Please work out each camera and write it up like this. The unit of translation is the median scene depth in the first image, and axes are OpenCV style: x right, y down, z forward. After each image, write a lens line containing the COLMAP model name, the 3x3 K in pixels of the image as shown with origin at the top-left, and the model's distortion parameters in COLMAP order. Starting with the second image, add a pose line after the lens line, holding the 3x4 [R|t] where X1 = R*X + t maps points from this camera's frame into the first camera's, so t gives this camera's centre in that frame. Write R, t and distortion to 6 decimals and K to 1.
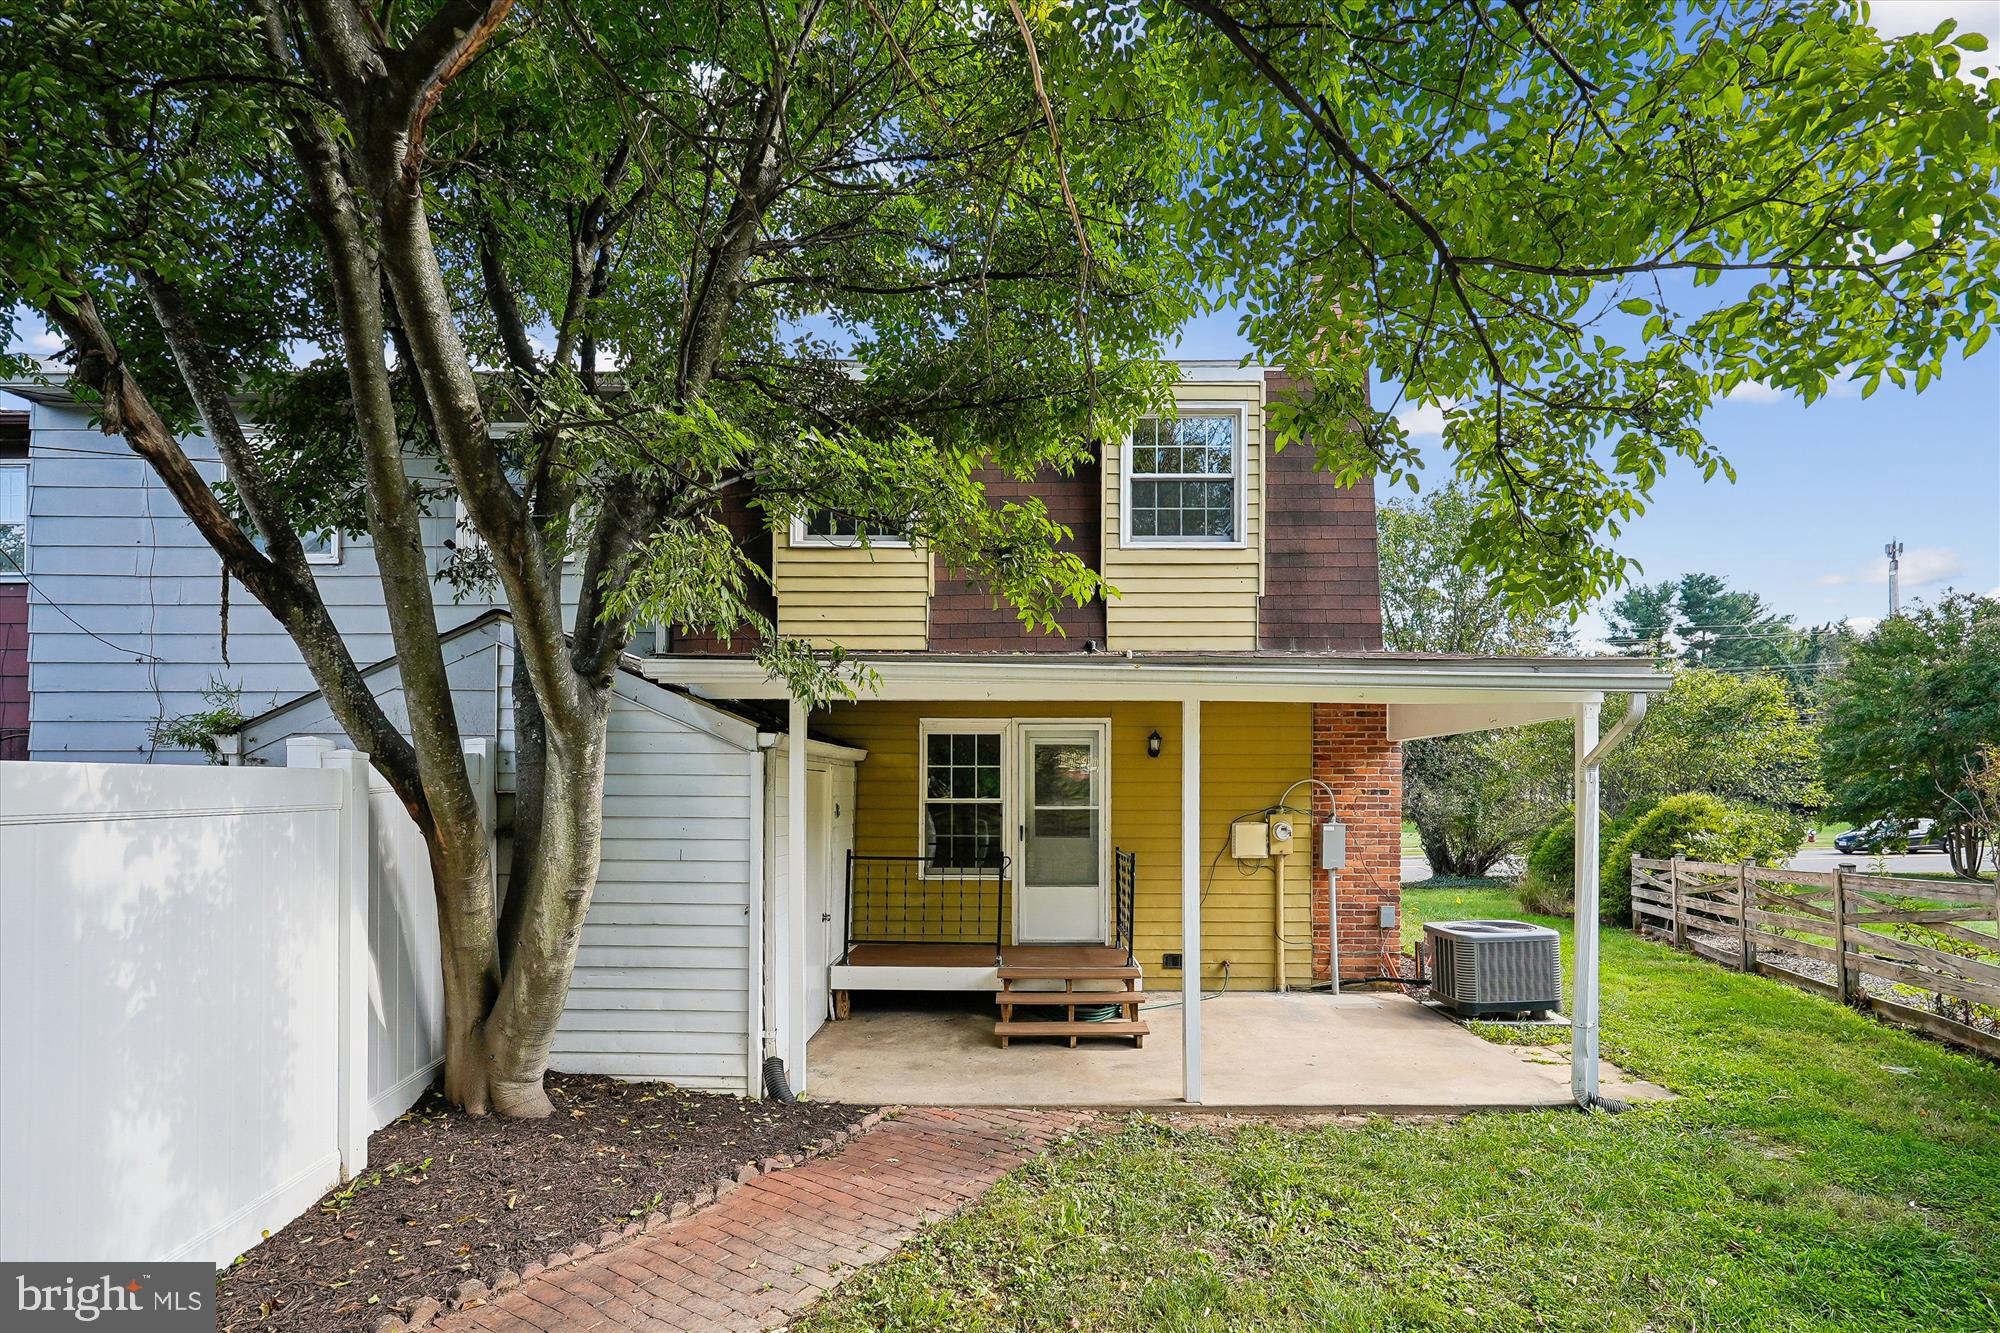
lens RADIAL K [[899.3, 0, 1005.9], [0, 899.3, 683.2], [0, 0, 1]] dist [-0.014903, 0.009294]
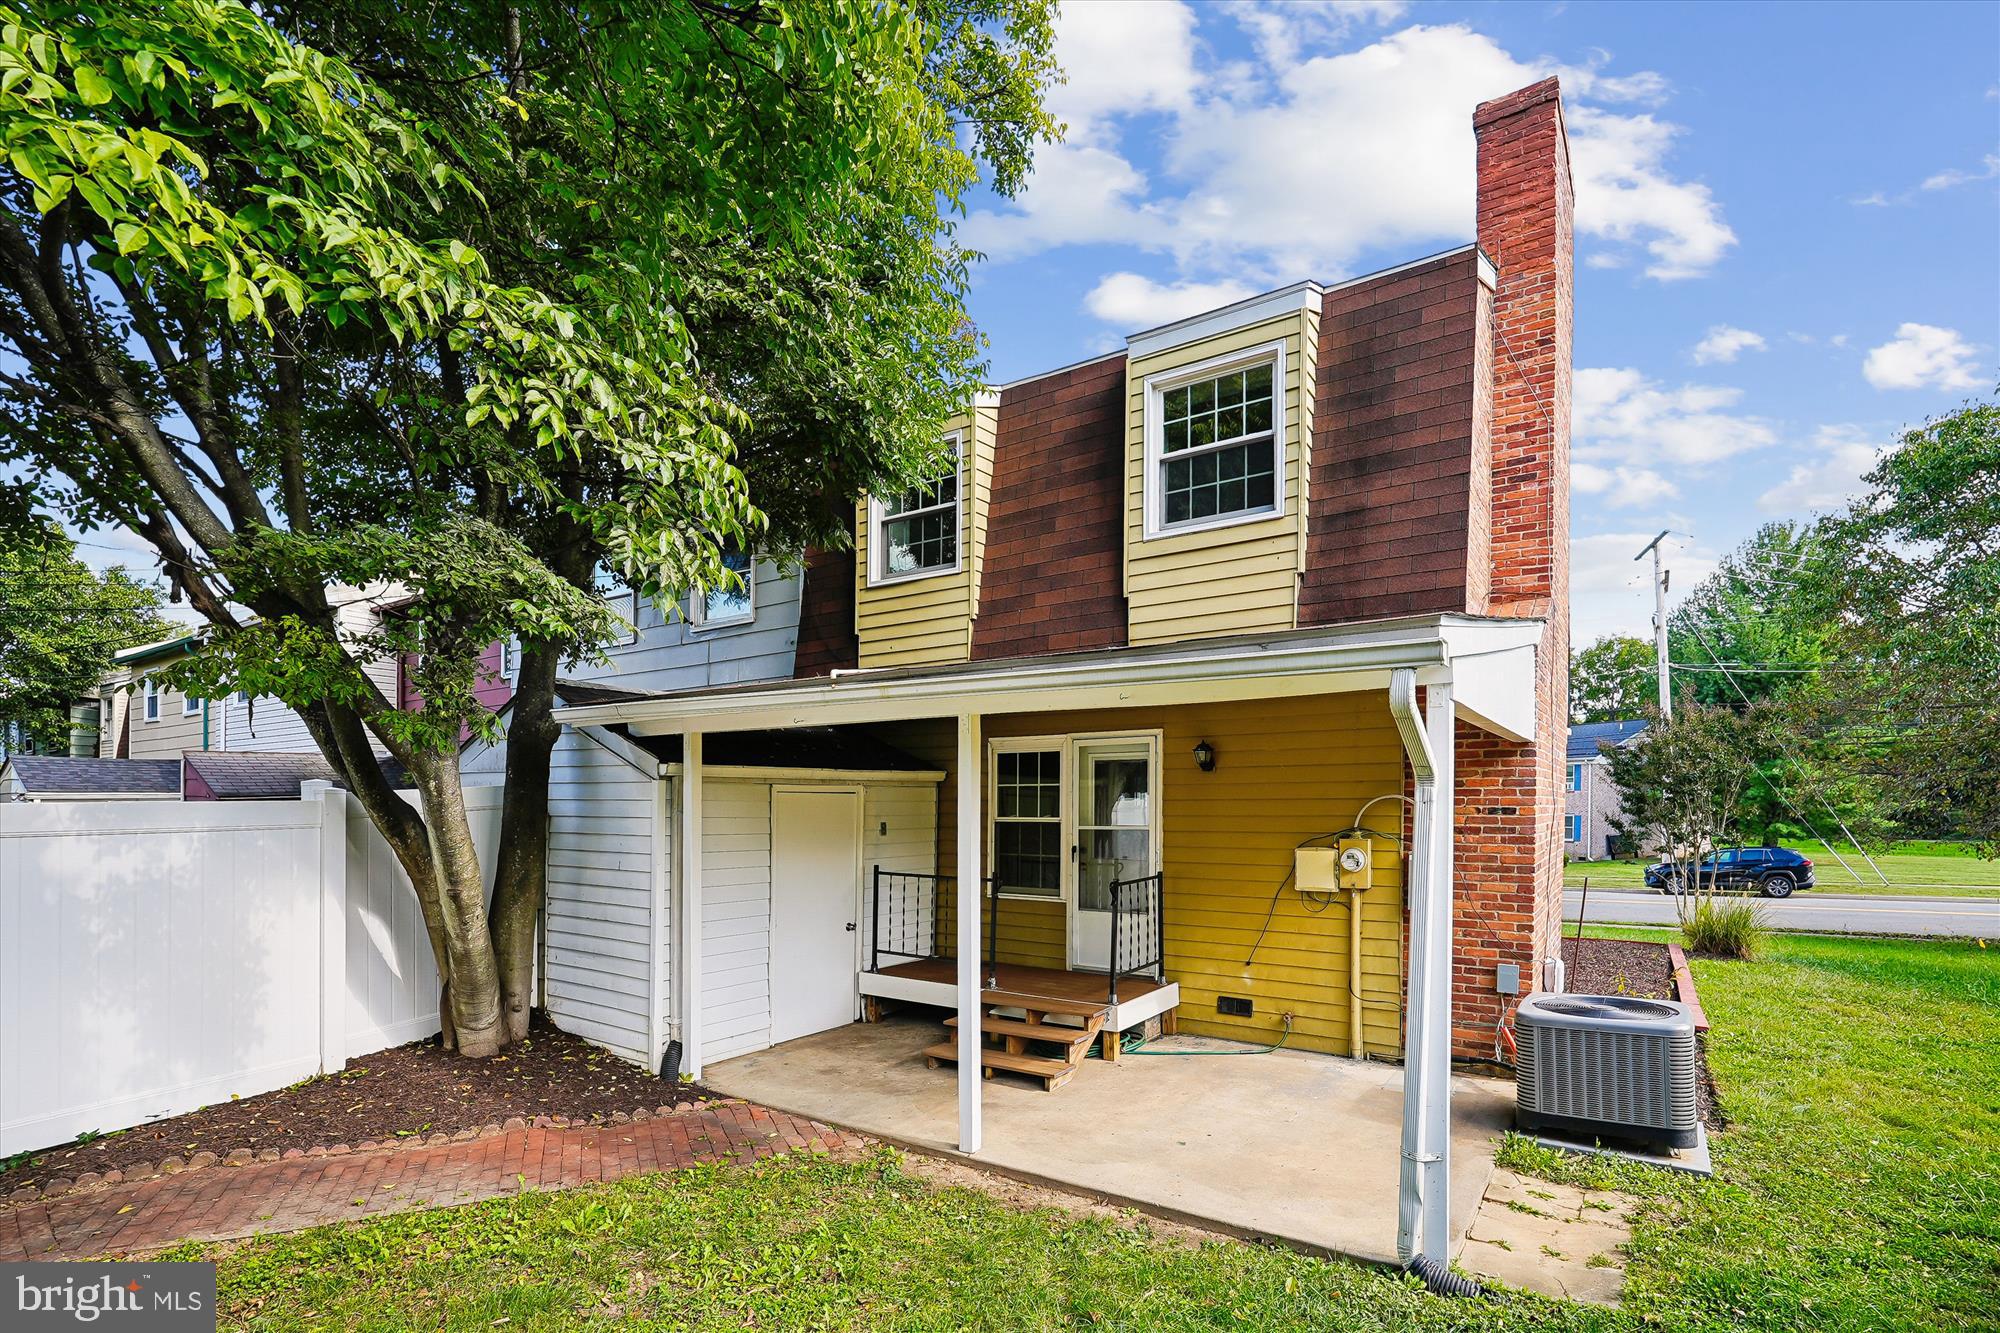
lens RADIAL K [[887.8, 0, 998.1], [0, 887.8, 708.7], [0, 0, 1]] dist [-0.015050, 0.009269]
pose [[0.845104, -0.061481, -0.531054, 0.473099], [0.068253, 0.997644, -0.006883, 0.014141], [0.530226, -0.030429, 0.847310, 0.166529]]
